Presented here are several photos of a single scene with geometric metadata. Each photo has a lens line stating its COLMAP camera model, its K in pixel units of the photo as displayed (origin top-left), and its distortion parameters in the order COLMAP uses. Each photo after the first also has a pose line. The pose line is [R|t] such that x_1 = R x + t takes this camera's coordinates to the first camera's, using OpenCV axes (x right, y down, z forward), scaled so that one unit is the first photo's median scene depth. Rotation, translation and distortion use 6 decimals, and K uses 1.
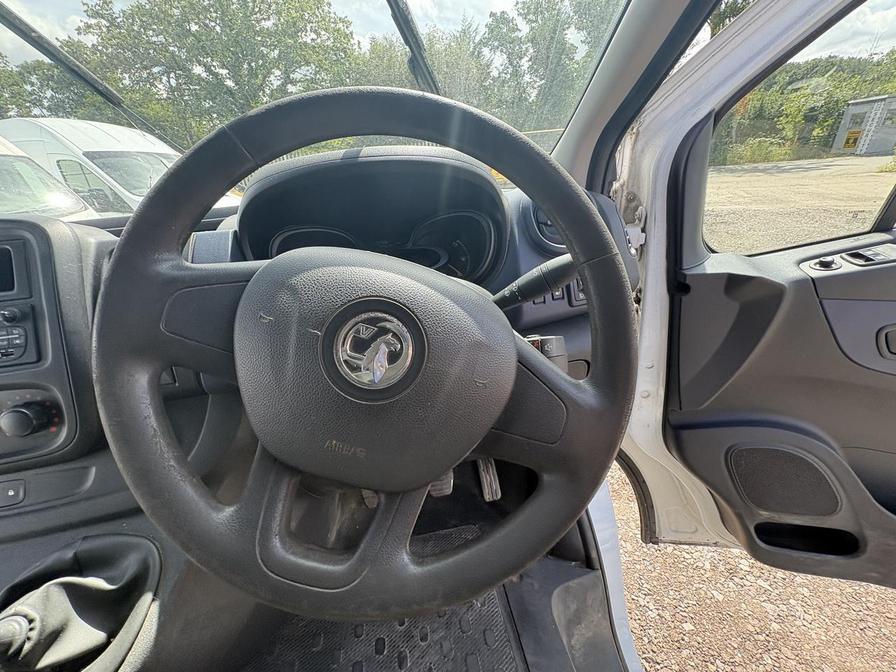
lens RADIAL K [[357.4, 0, 444.7], [0, 357.4, 337.2], [0, 0, 1]] dist [0.001446, -0.000062]
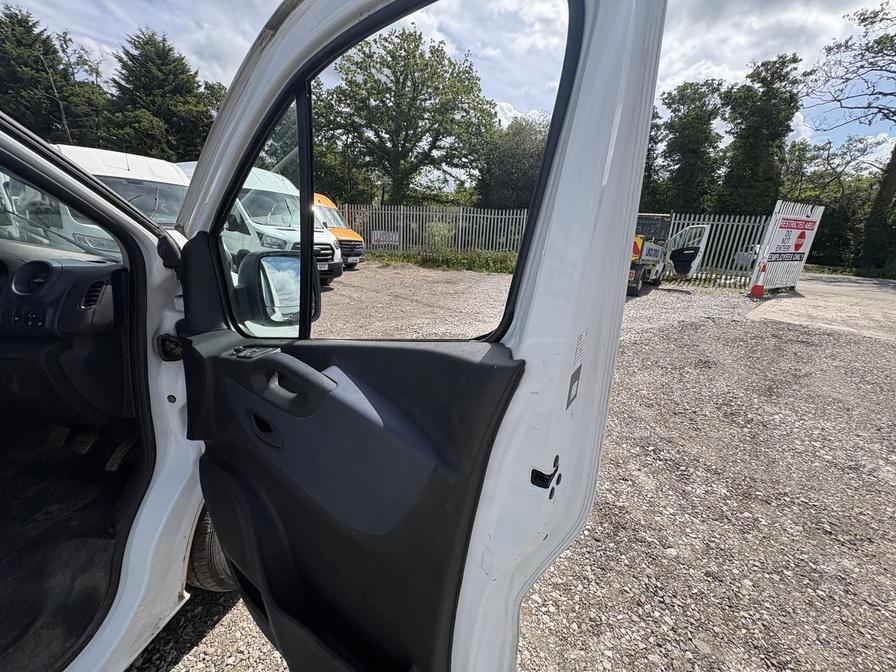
lens RADIAL K [[357.4, 0, 448.0], [0, 357.4, 334.9], [0, 0, 1]] dist [0.001446, -0.000062]
pose [[0.935620, 0.219116, -0.276772, 0.087654], [-0.256834, 0.960417, -0.107872, -0.010280], [0.242180, 0.172012, 0.954862, -0.003914]]
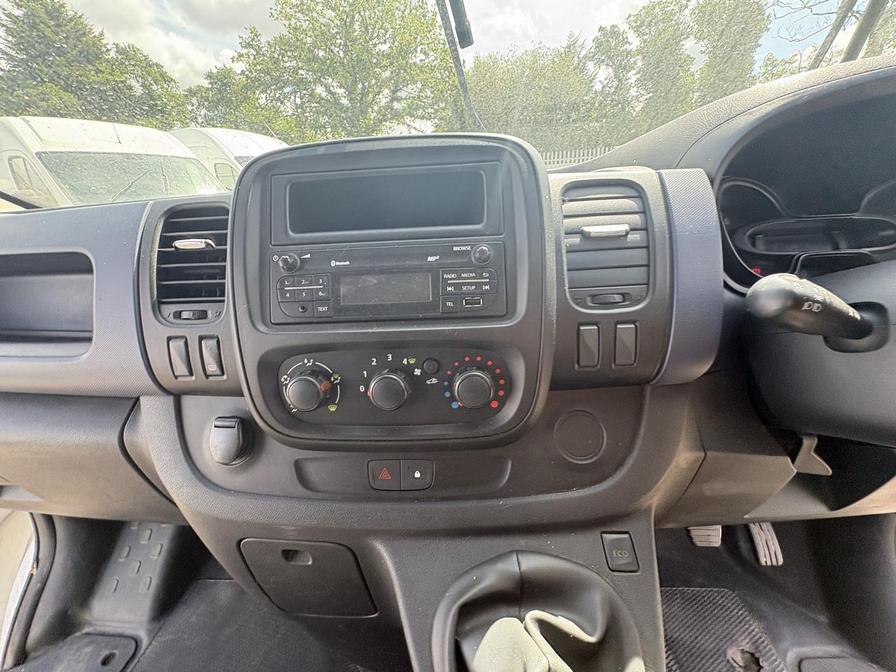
lens RADIAL K [[357.4, 0, 447.4], [0, 357.4, 336.2], [0, 0, 1]] dist [0.001446, -0.000062]
pose [[0.977247, 0.106954, -0.183166, -0.012514], [-0.112993, 0.993334, -0.022827, 0.001600], [0.179503, 0.043004, 0.982817, 0.002344]]
